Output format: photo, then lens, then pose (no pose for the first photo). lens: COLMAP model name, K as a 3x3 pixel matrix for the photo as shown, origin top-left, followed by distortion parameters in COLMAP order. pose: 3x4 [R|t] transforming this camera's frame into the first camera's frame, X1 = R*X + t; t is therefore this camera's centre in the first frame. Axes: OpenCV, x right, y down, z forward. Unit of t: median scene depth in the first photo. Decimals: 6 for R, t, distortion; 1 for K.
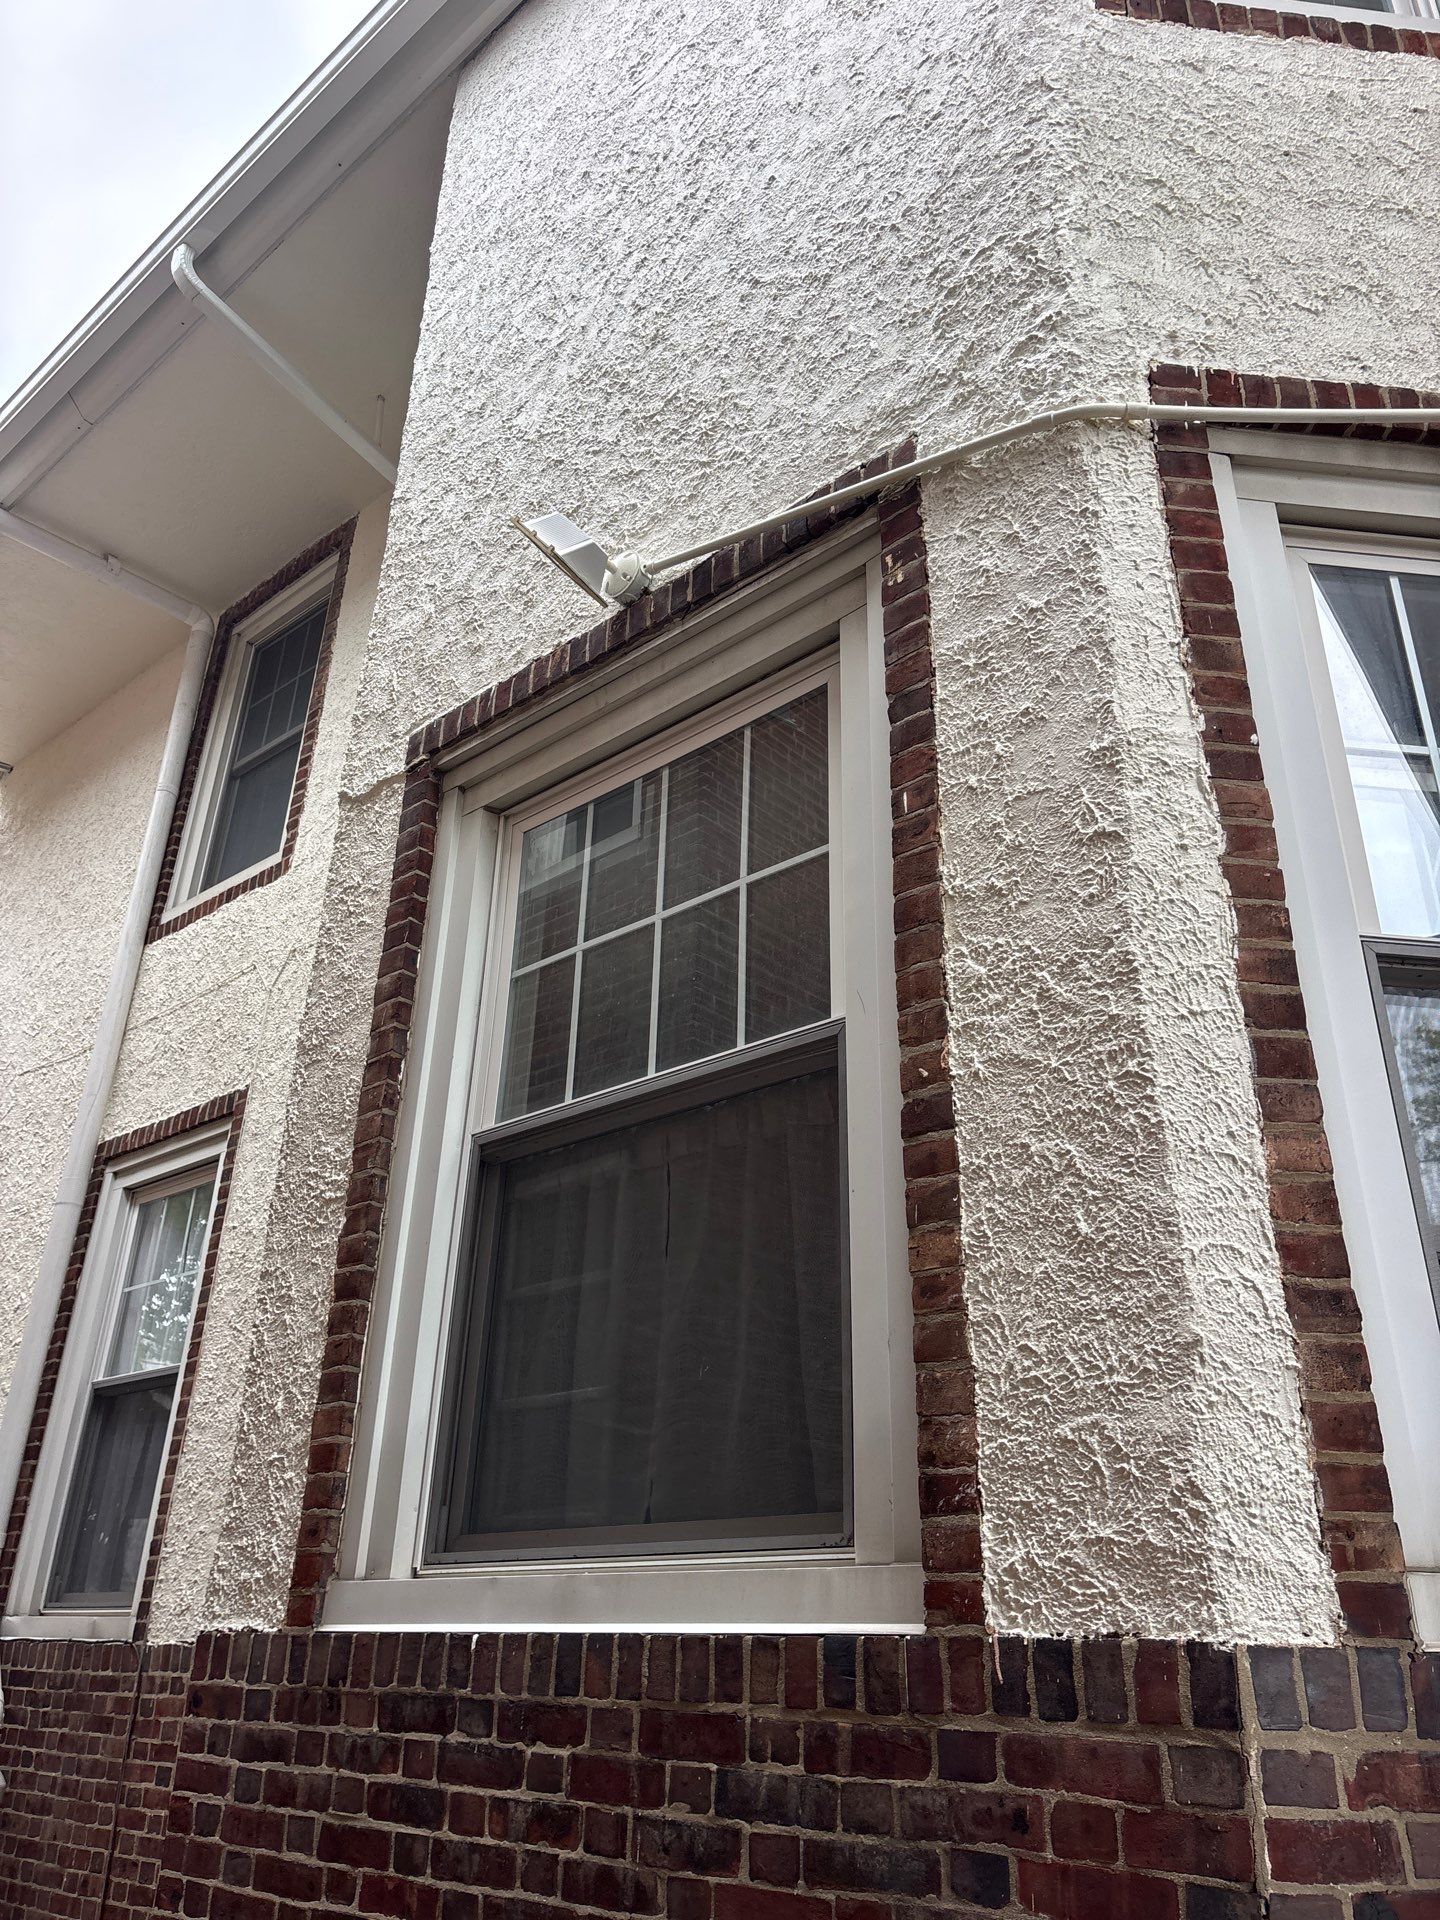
lens RADIAL K [[1436.1, 0, 728.5], [0, 1436.1, 981.9], [0, 0, 1]] dist [0.062538, -0.079591]
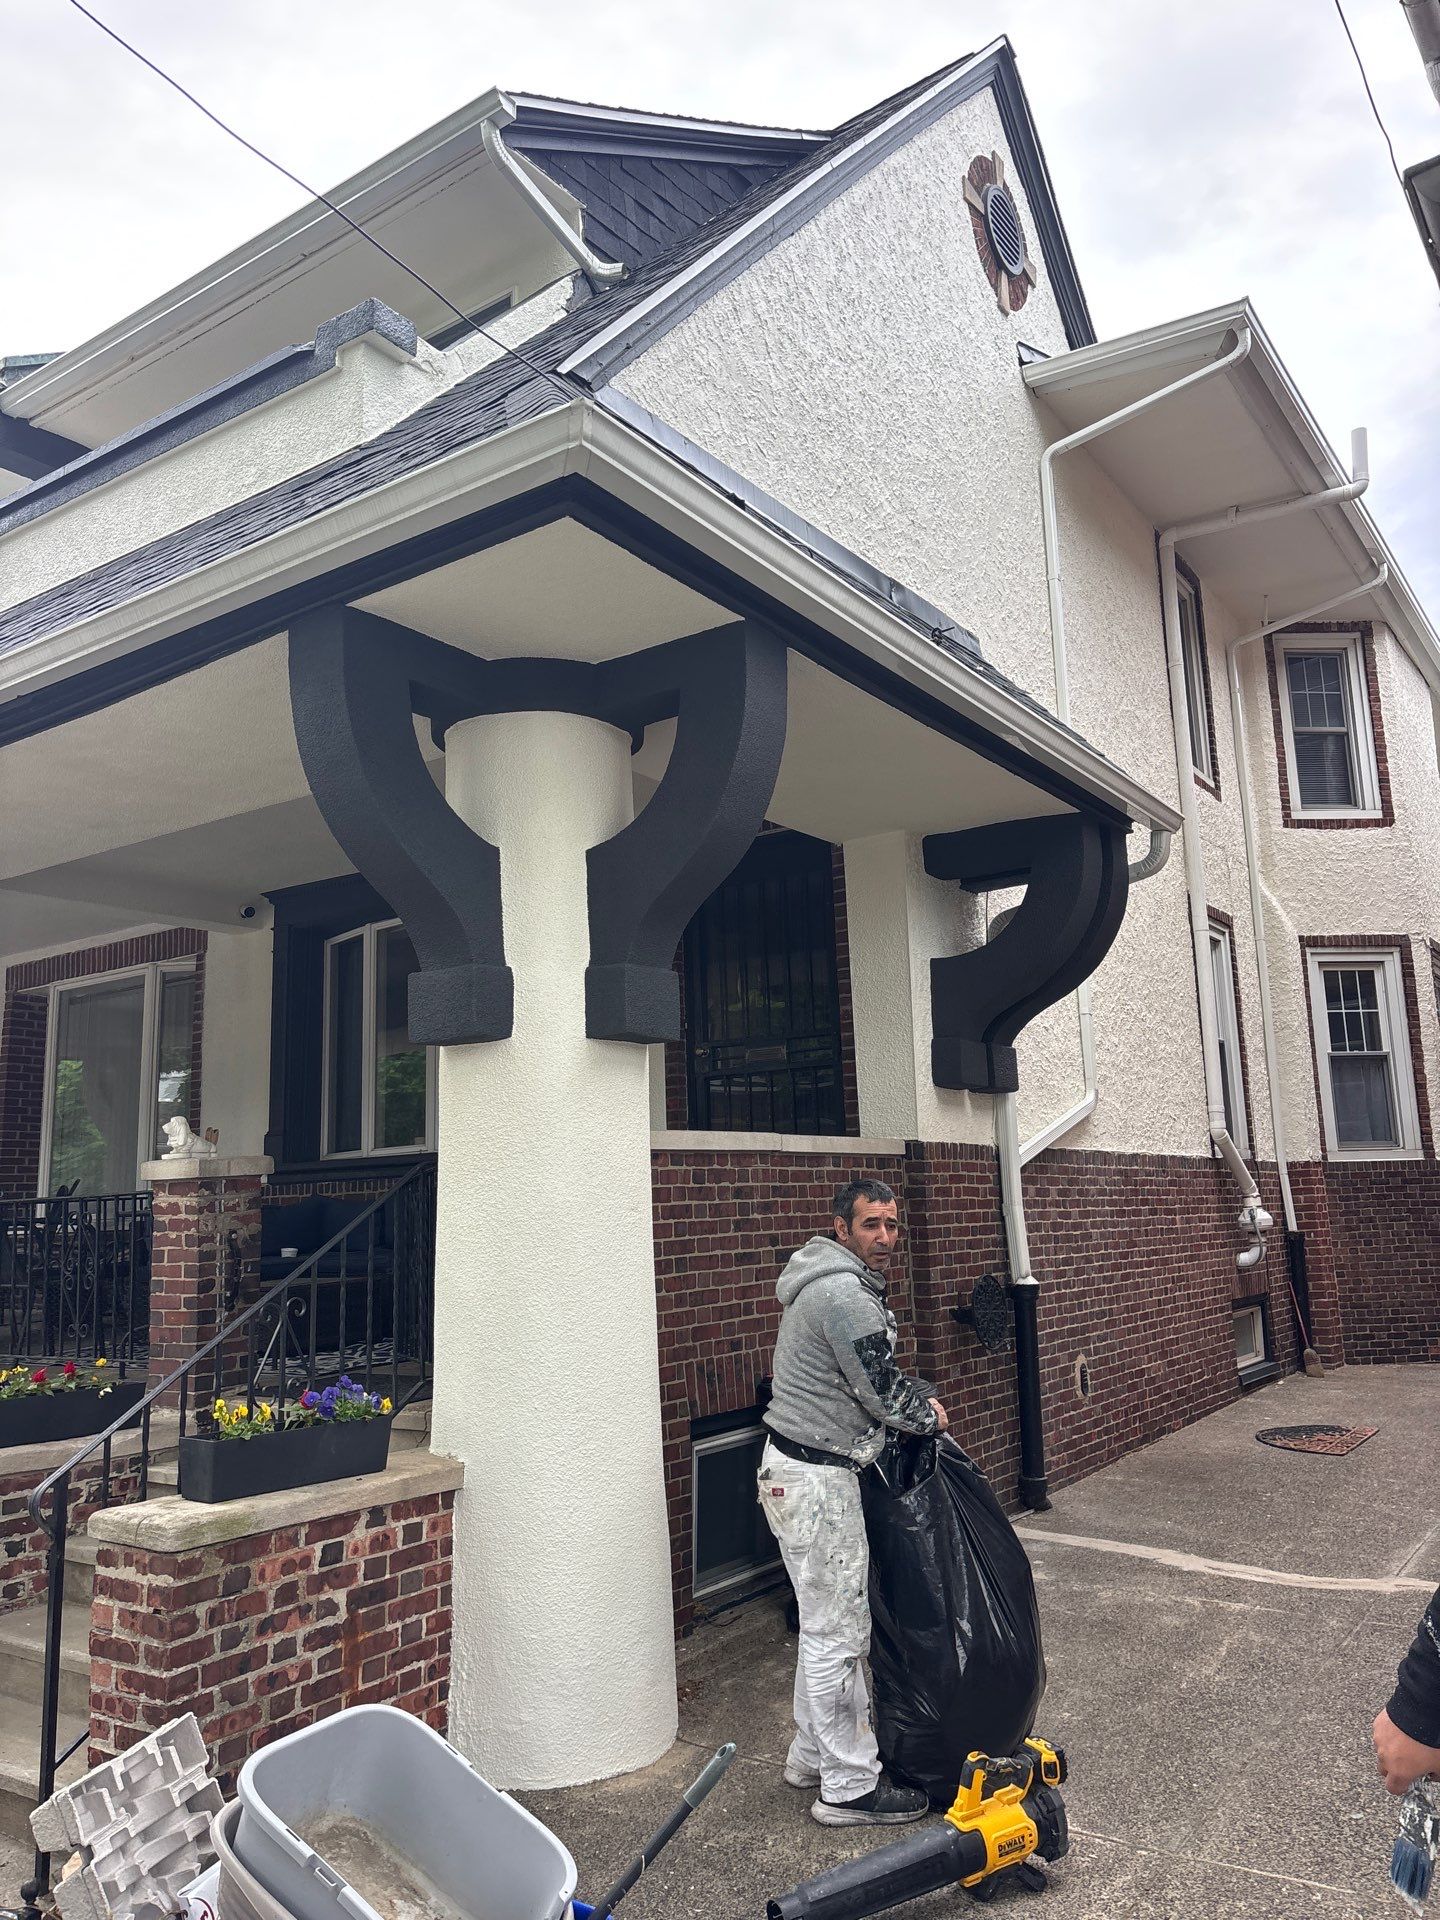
lens RADIAL K [[1453.9, 0, 717.3], [0, 1453.9, 950.2], [0, 0, 1]] dist [0.020767, 0.003015]
pose [[-0.119798, 0.159946, 0.979829, -2.989369], [-0.403985, 0.893680, -0.195276, 1.075128], [-0.906887, -0.419230, -0.042445, 2.259145]]
